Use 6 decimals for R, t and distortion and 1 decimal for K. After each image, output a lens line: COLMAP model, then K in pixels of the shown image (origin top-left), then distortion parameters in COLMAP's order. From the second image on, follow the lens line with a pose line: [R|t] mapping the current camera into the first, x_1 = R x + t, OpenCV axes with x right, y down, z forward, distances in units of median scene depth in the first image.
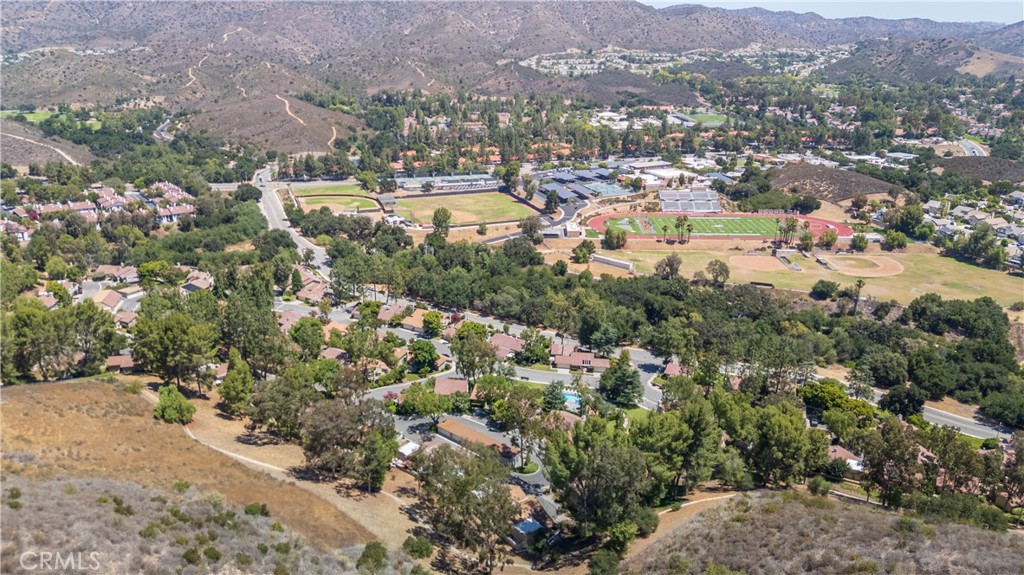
lens RADIAL K [[748.5, 0, 512.4], [0, 748.5, 292.6], [0, 0, 1]] dist [0.101617, -0.127314]
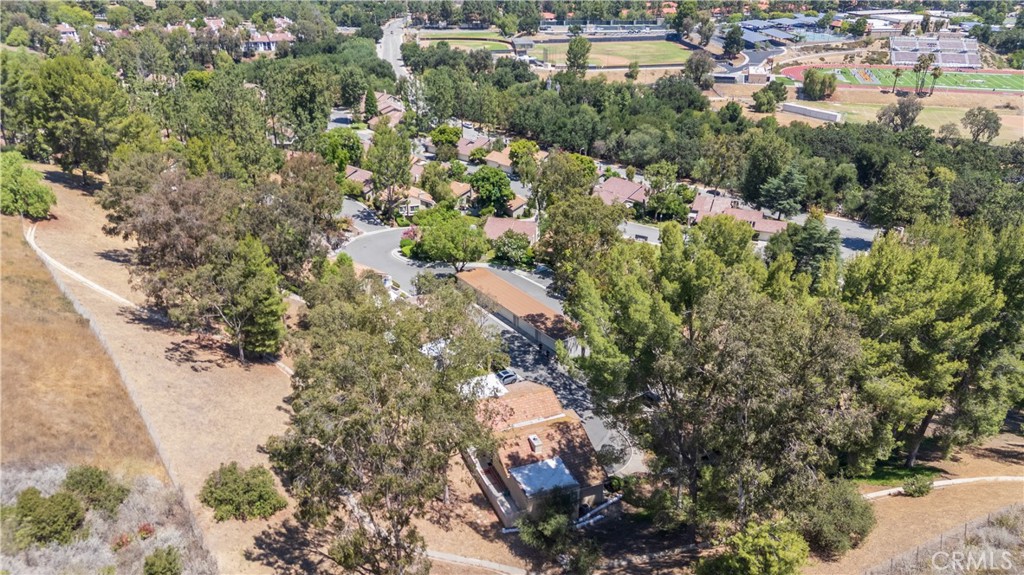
lens RADIAL K [[748.5, 0, 512.4], [0, 748.5, 292.6], [0, 0, 1]] dist [0.101617, -0.127314]
pose [[0.970564, 0.098118, -0.219952, 0.038716], [-0.073197, 0.990224, 0.118736, 0.066139], [0.229452, -0.099141, 0.968258, 0.252064]]
